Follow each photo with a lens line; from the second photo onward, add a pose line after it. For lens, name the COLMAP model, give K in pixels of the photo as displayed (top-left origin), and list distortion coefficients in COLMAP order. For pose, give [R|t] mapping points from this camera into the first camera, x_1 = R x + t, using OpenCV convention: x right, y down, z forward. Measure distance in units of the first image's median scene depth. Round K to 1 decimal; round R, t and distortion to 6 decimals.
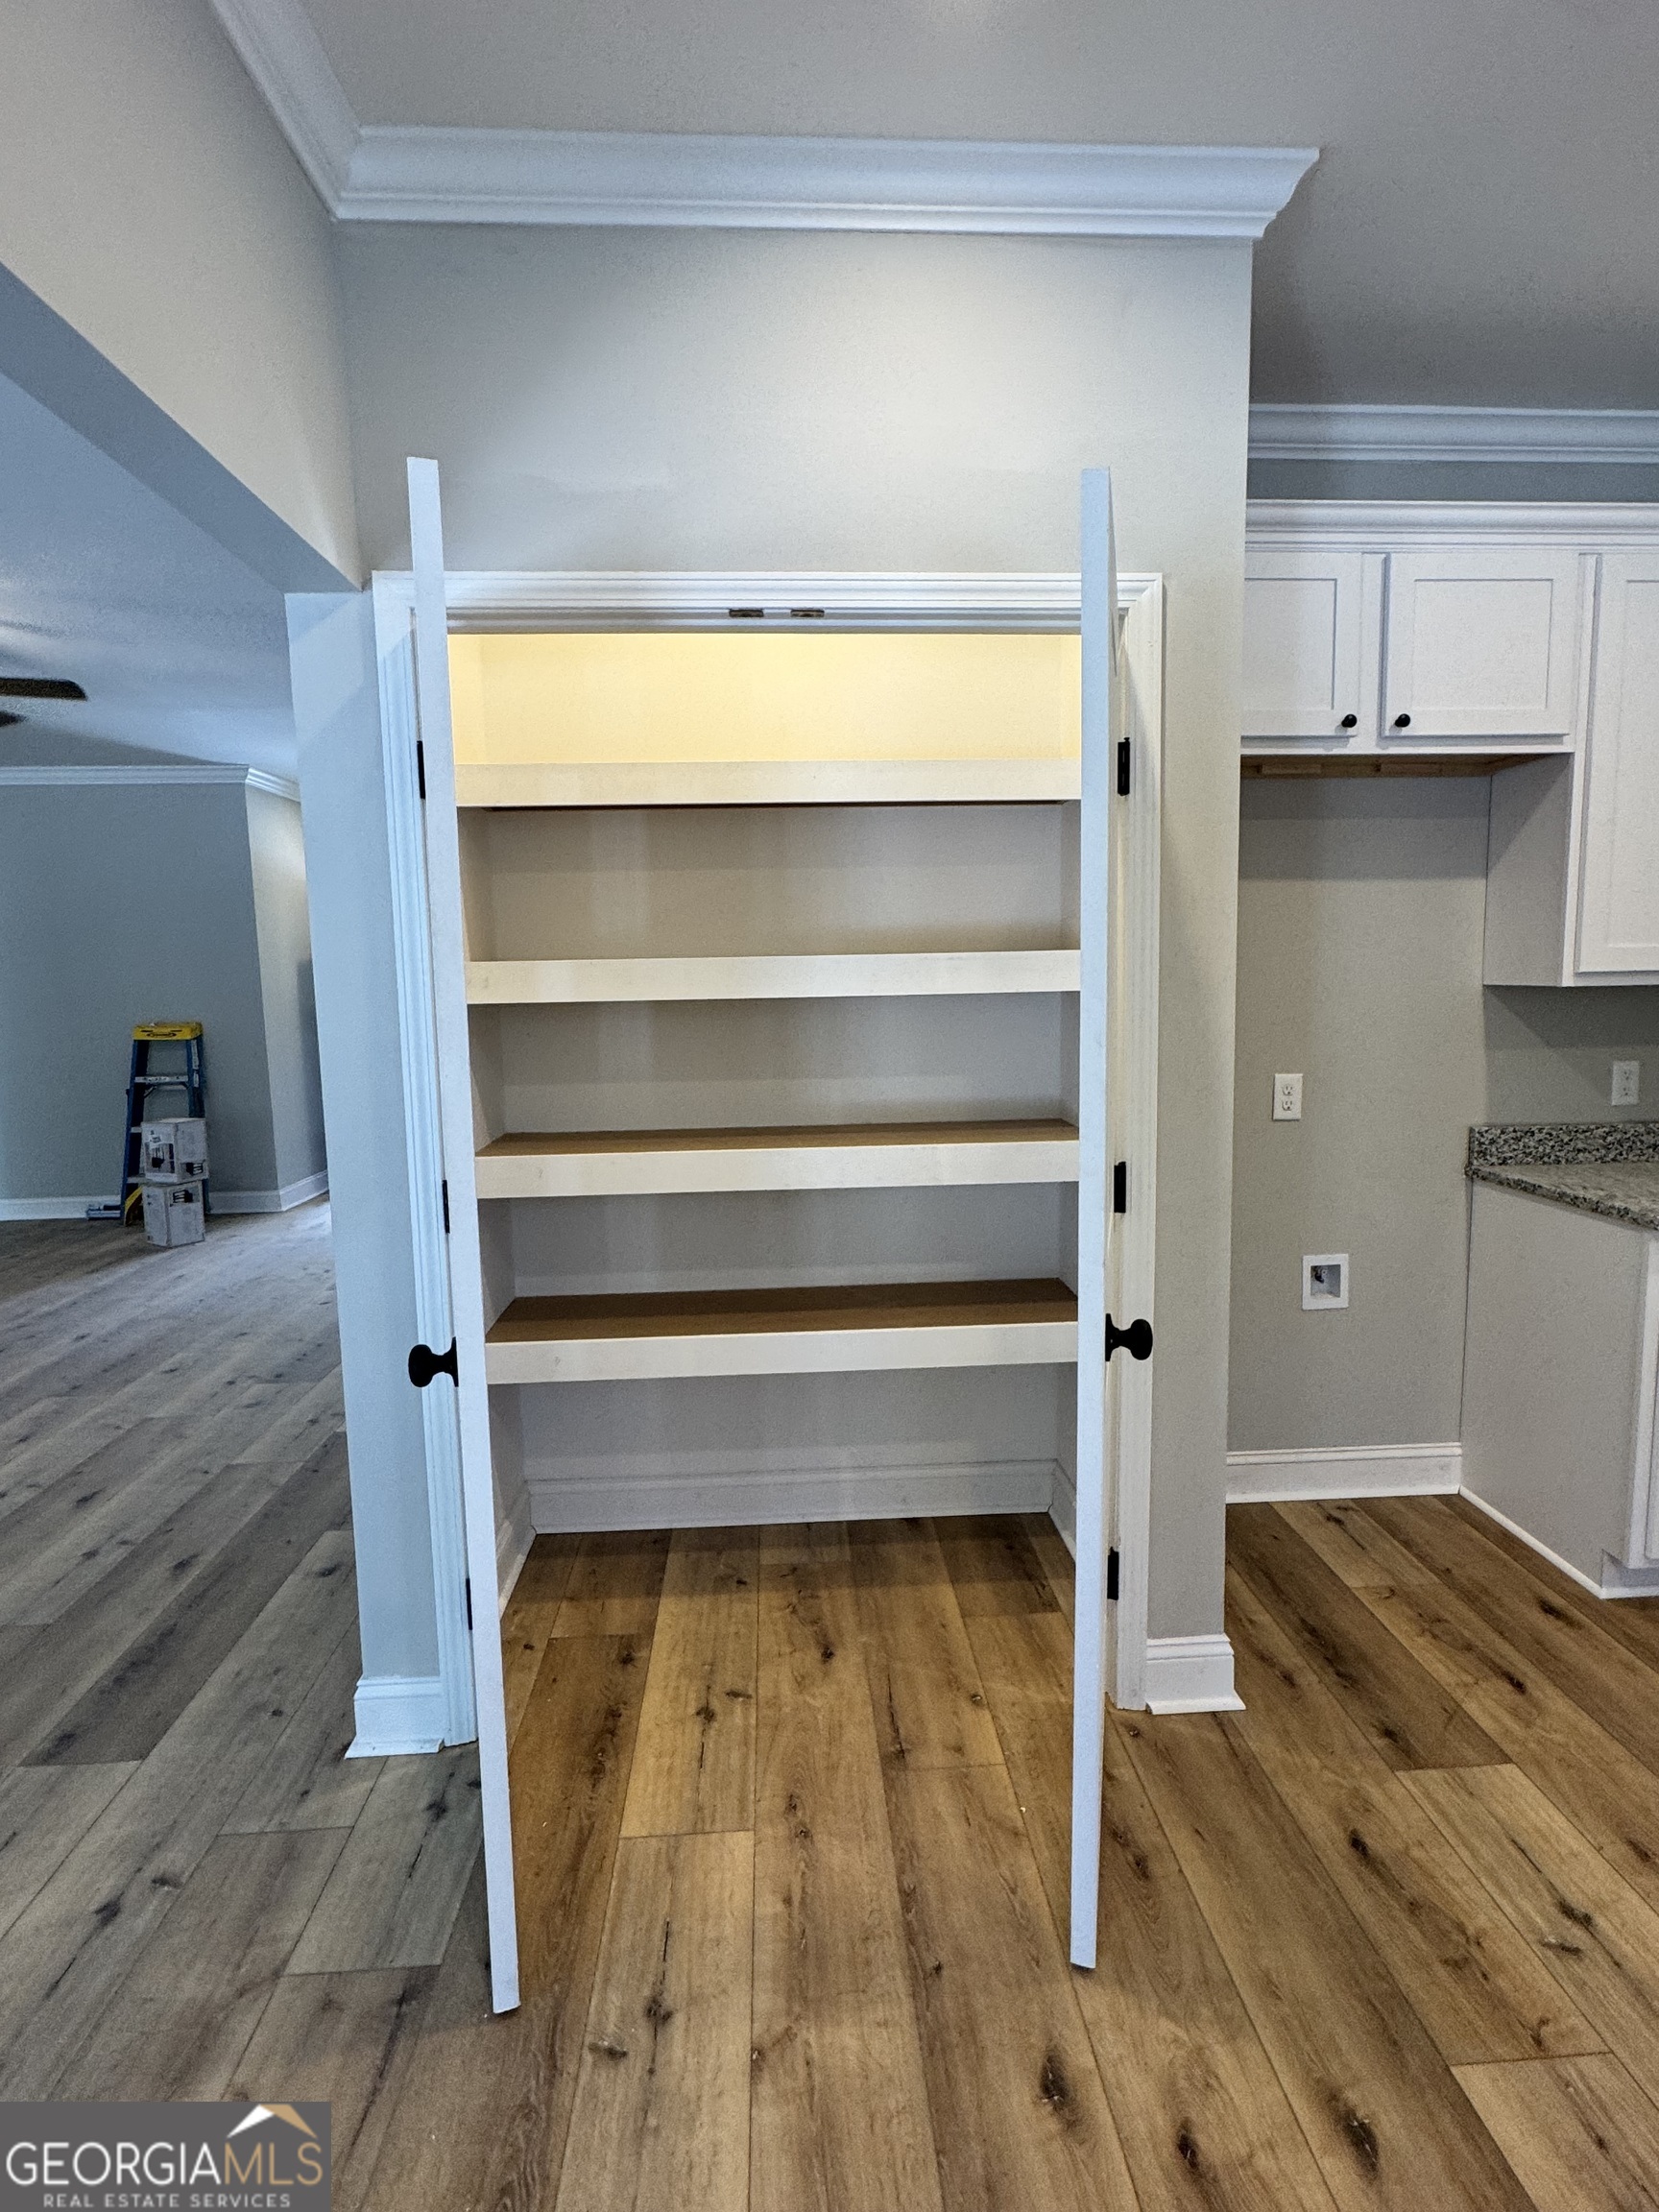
lens RADIAL K [[1115.5, 0, 838.4], [0, 1115.5, 1104.2], [0, 0, 1]] dist [-0.004981, 0.000841]
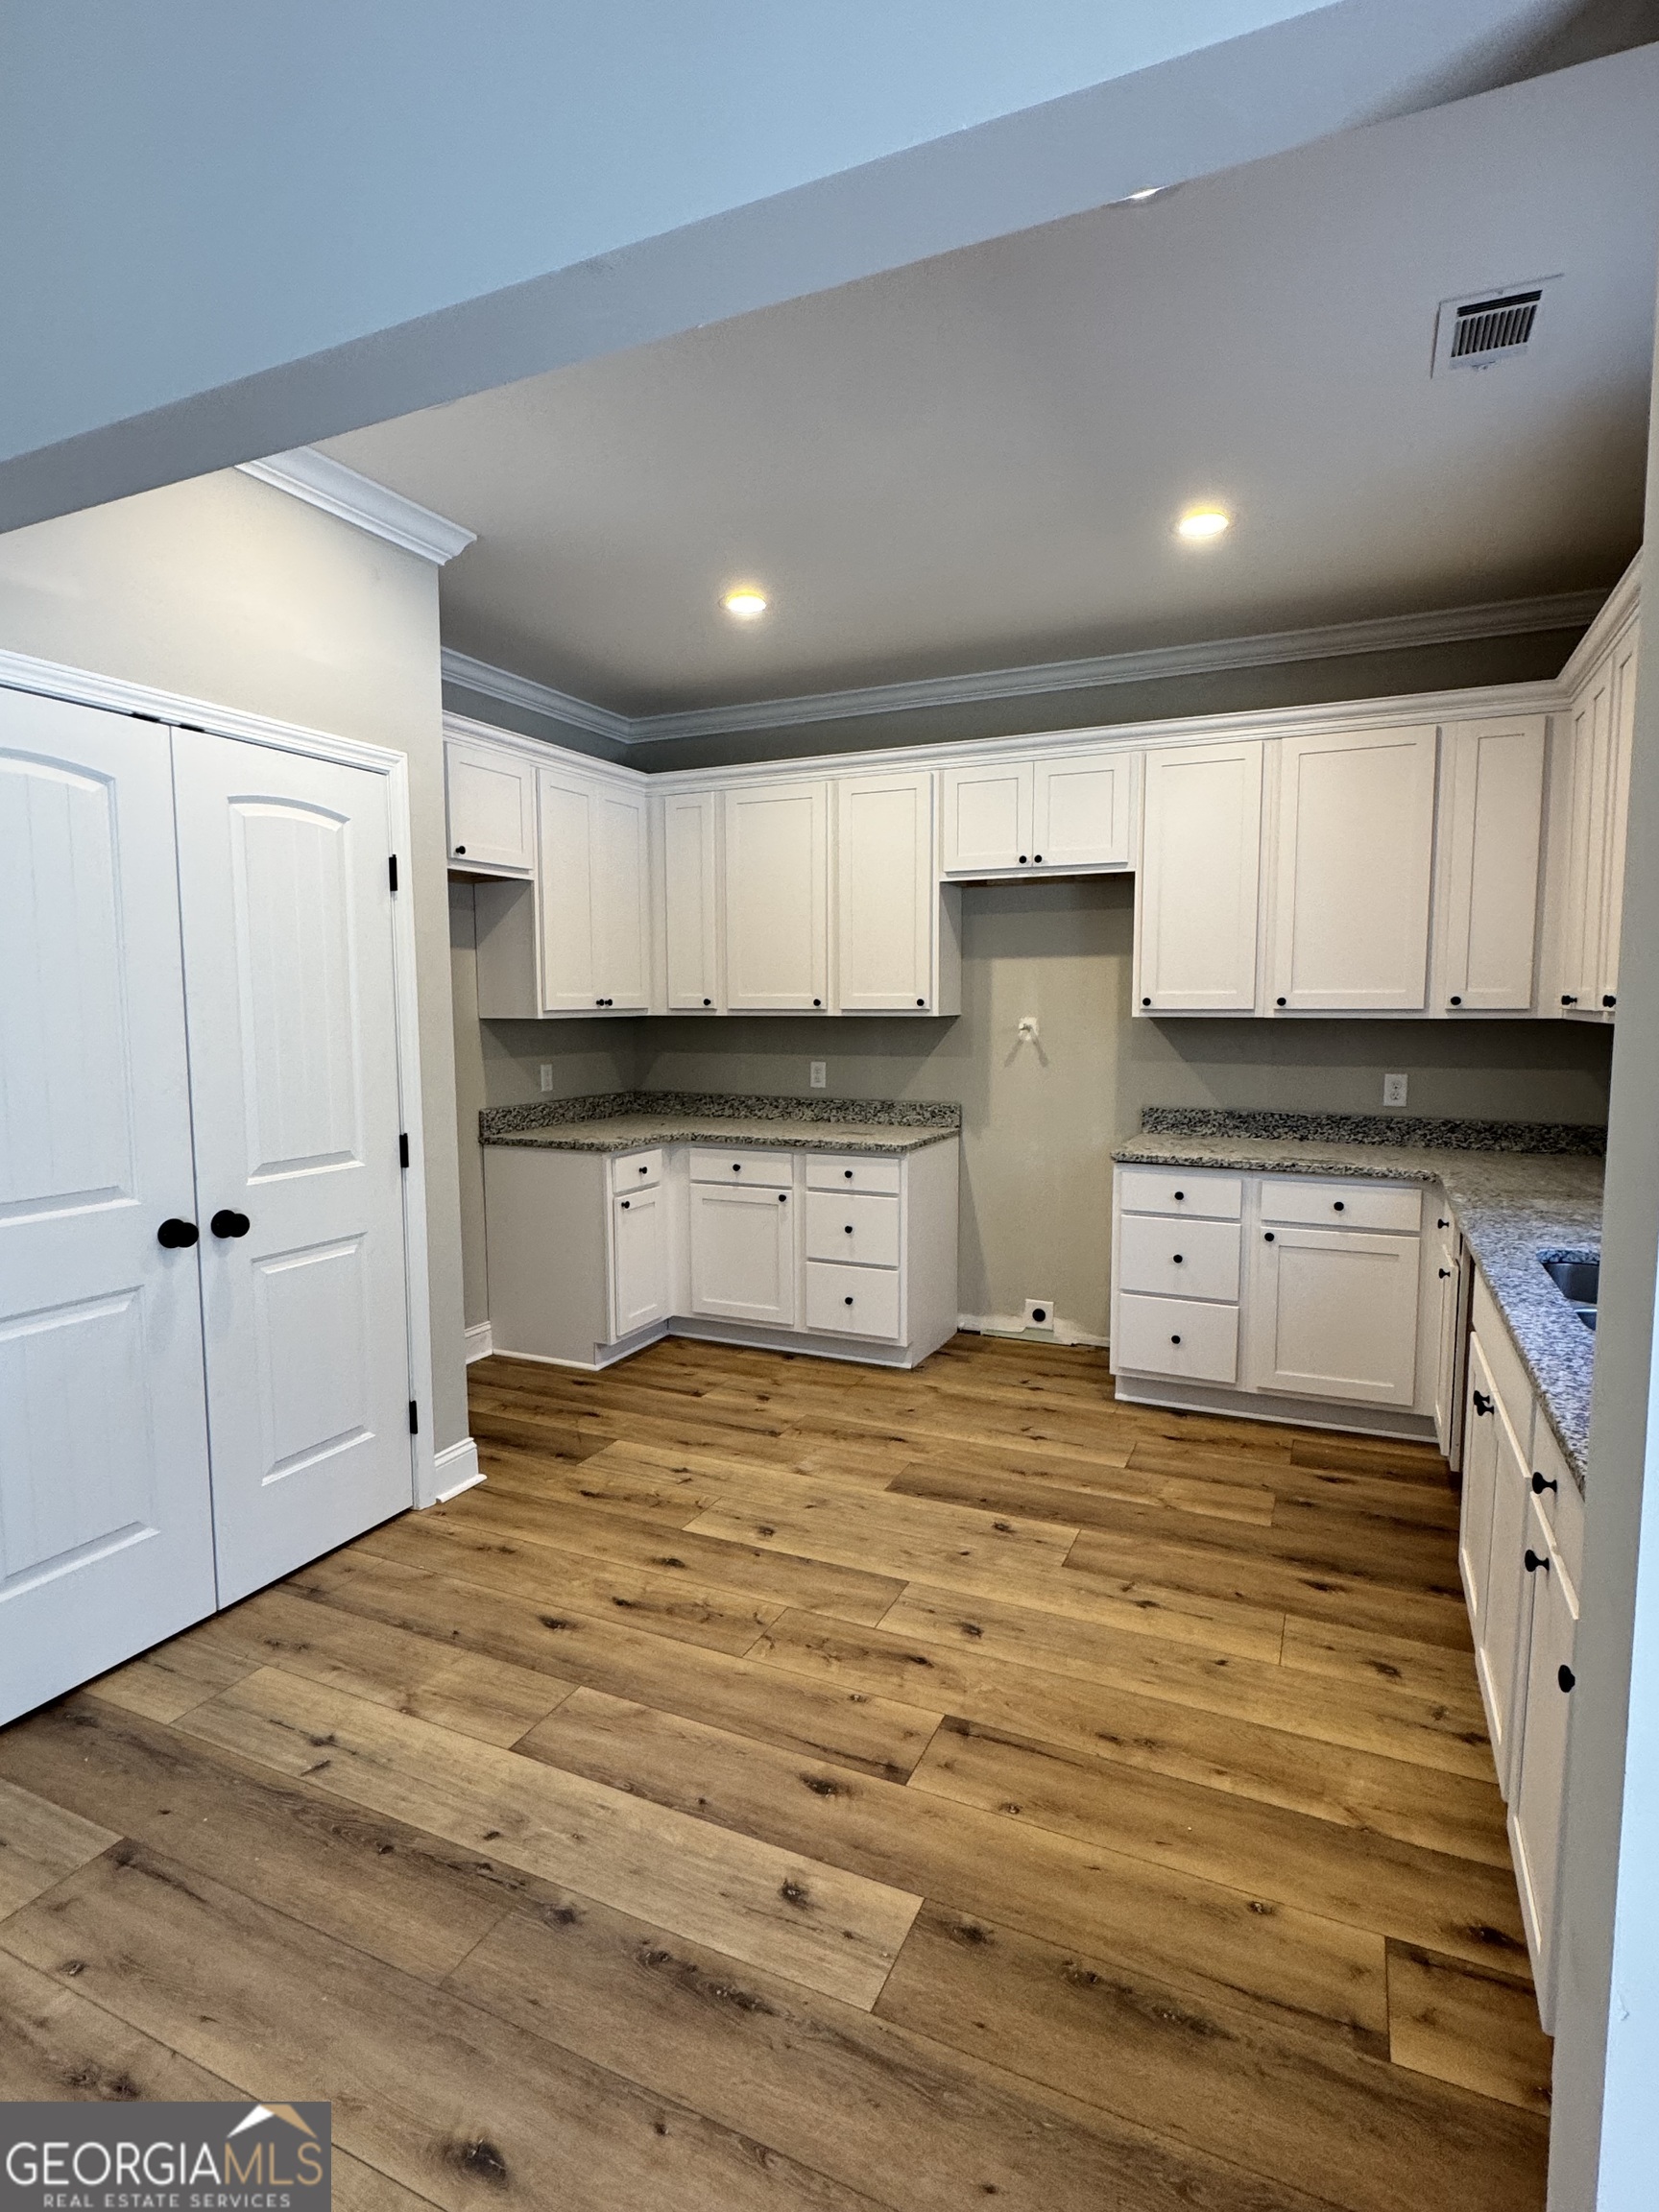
lens RADIAL K [[1115.5, 0, 830.2], [0, 1115.5, 1106.8], [0, 0, 1]] dist [-0.004981, 0.000841]
pose [[0.475328, -0.066543, 0.877288, -0.849506], [0.096285, 0.995081, 0.023309, 0.039463], [-0.874524, 0.073390, 0.479397, -0.239761]]
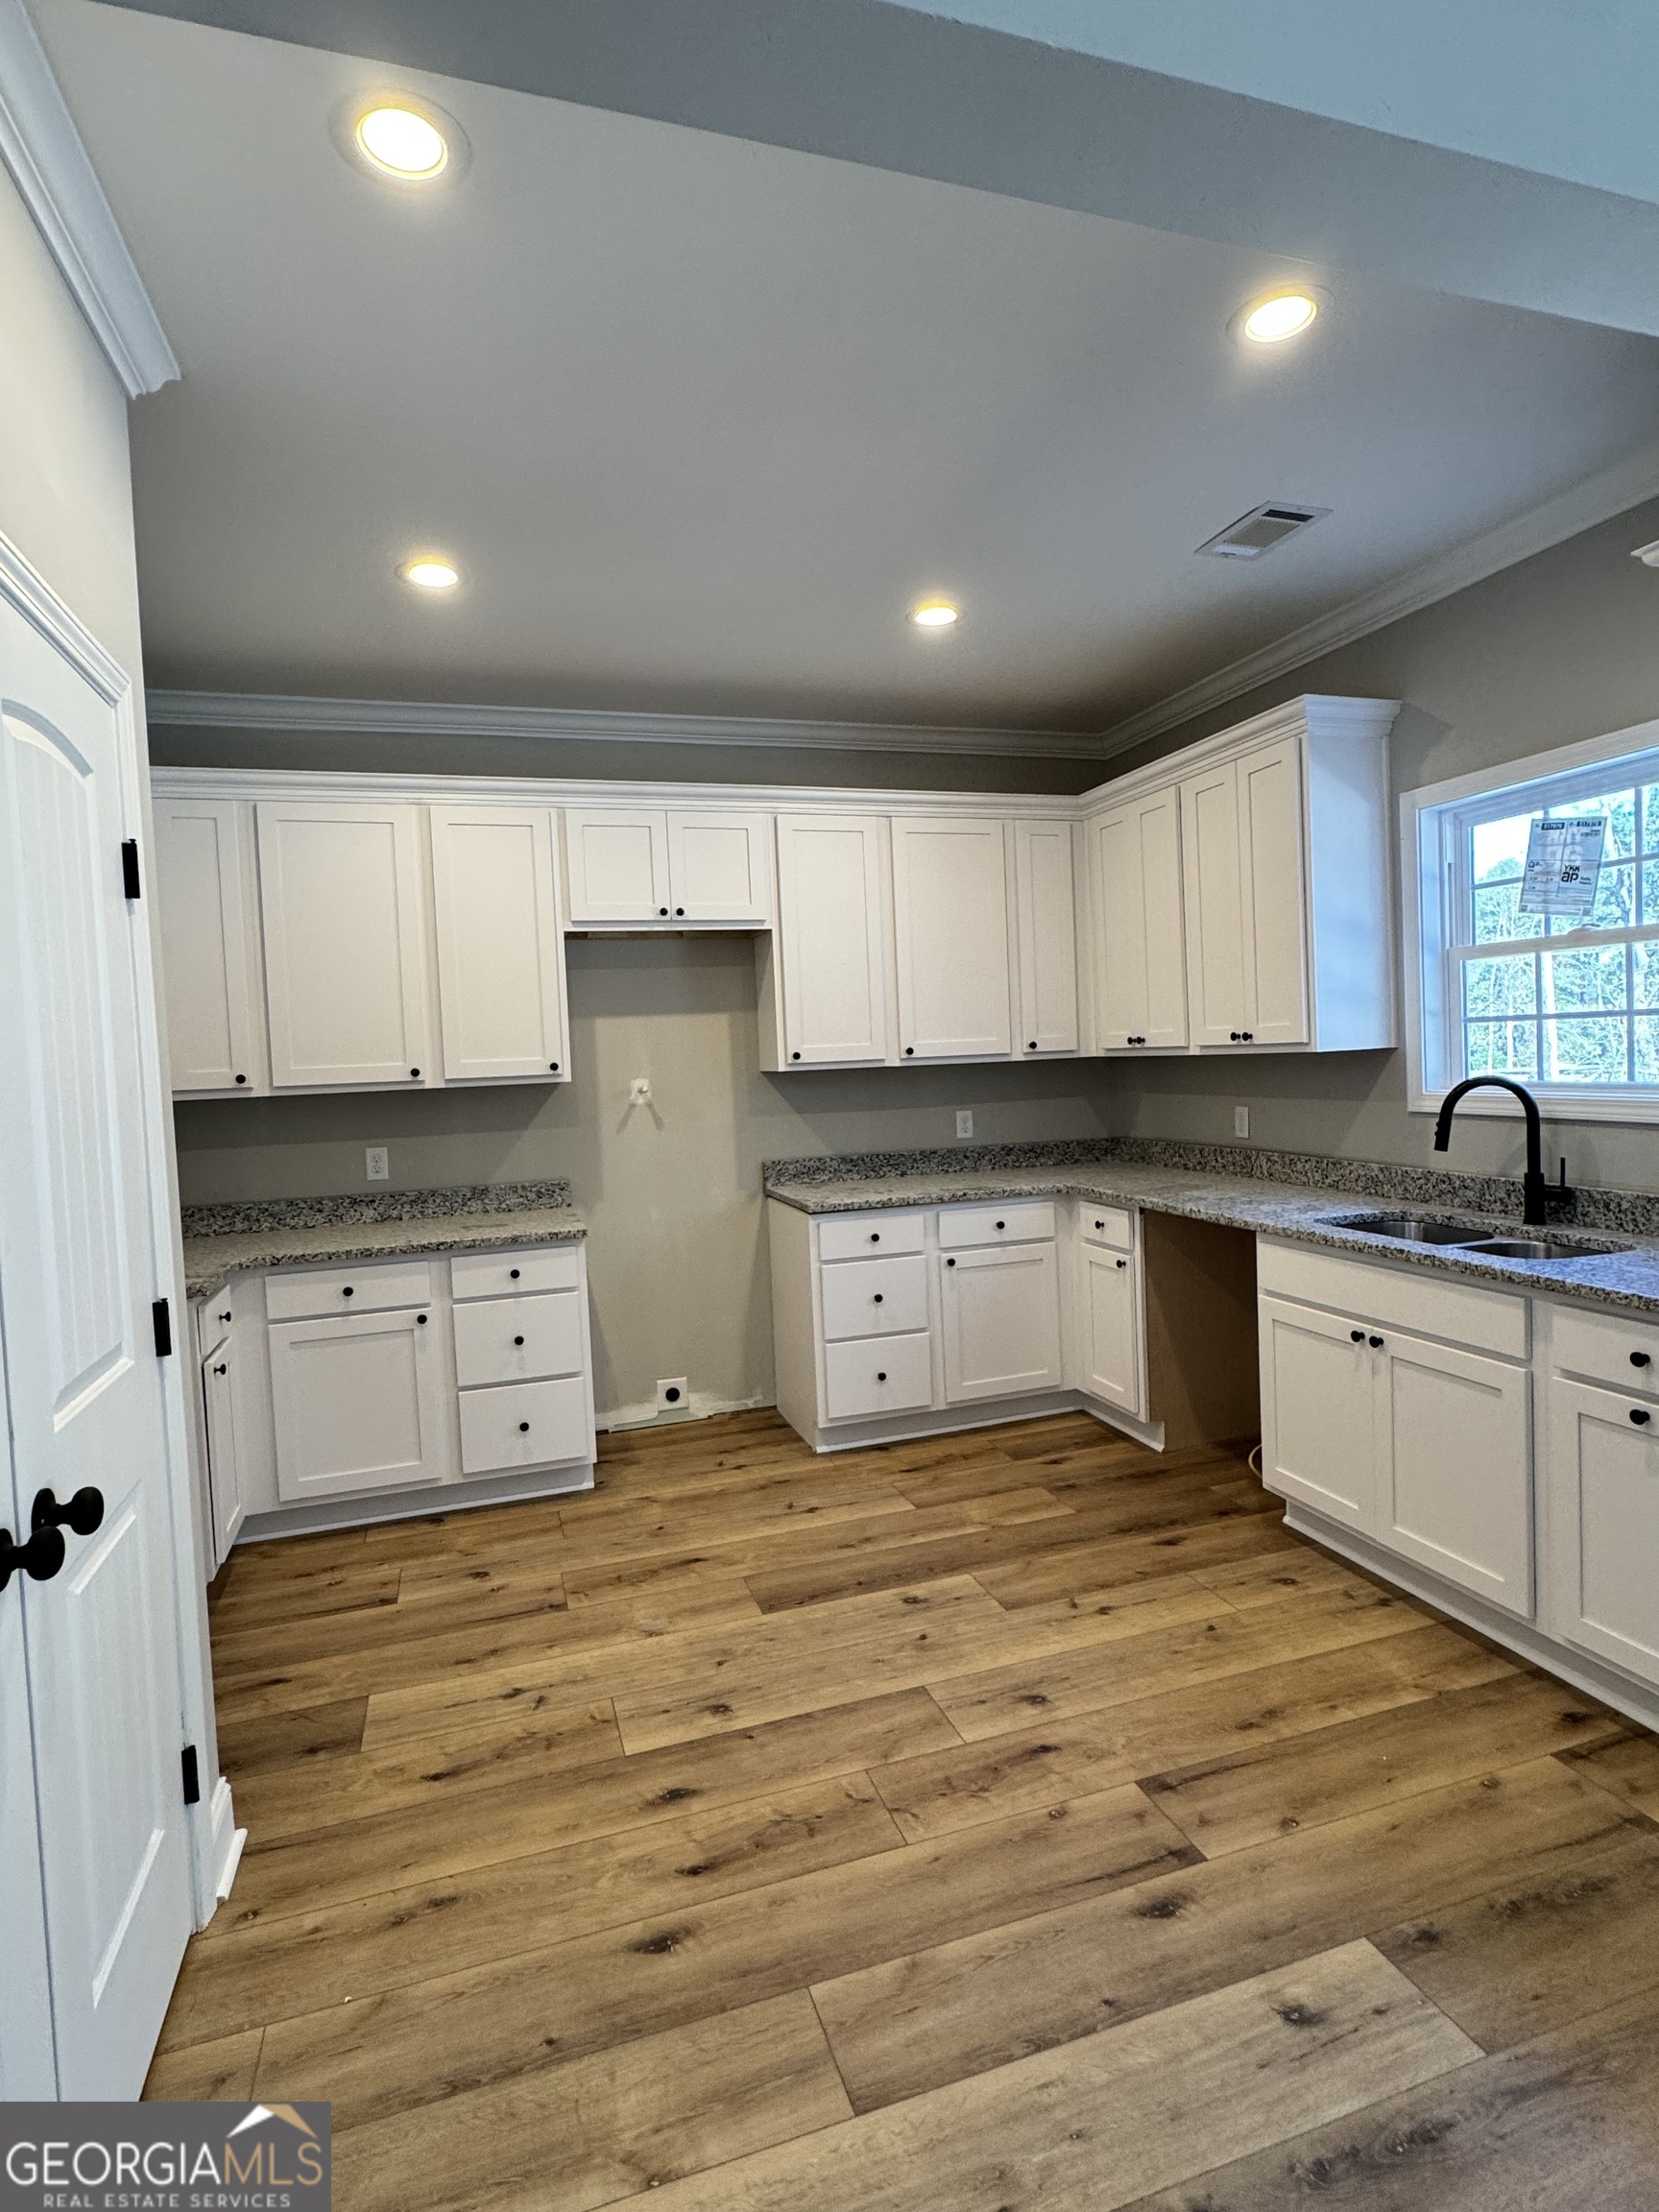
lens RADIAL K [[1115.5, 0, 826.8], [0, 1115.5, 1101.1], [0, 0, 1]] dist [-0.004981, 0.000841]
pose [[-0.249239, -0.012959, 0.968355, -0.807839], [0.159218, 0.985756, 0.054171, -0.074693], [-0.955264, 0.167681, -0.243625, 0.733292]]
